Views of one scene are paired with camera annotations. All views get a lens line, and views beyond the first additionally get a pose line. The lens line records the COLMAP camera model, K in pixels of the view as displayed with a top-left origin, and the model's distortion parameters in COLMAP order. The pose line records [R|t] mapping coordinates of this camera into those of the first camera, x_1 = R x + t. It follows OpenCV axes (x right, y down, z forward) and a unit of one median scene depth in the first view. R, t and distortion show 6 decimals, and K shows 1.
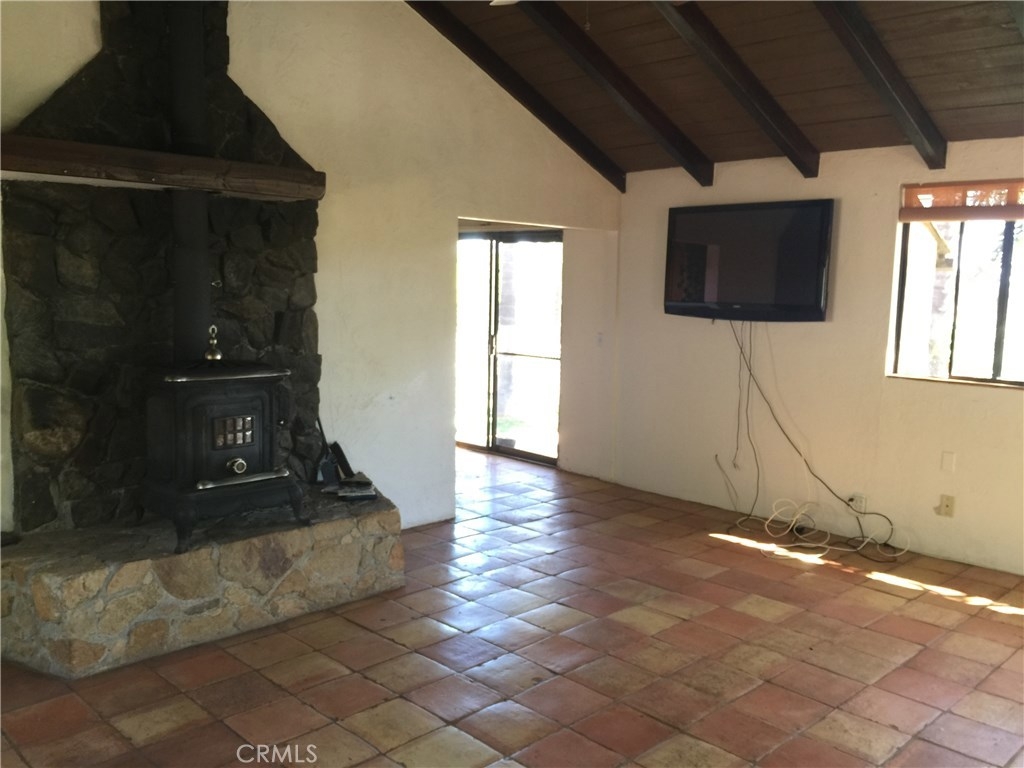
lens RADIAL K [[896.5, 0, 511.4], [0, 896.5, 379.5], [0, 0, 1]] dist [0.059563, -0.021980]
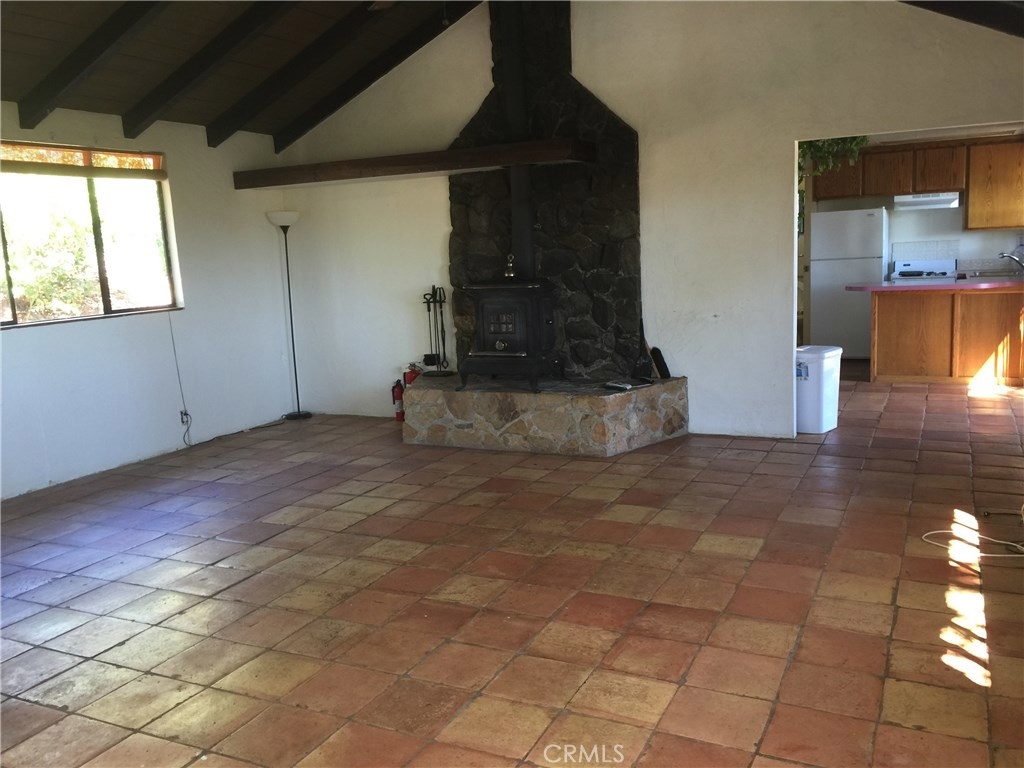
lens RADIAL K [[896.5, 0, 512.7], [0, 896.5, 386.8], [0, 0, 1]] dist [0.059563, -0.021980]
pose [[0.318004, 0.118142, -0.940700, 1.144257], [-0.047382, 0.992946, 0.108686, -0.002319], [0.946905, 0.010010, 0.321358, 0.518906]]
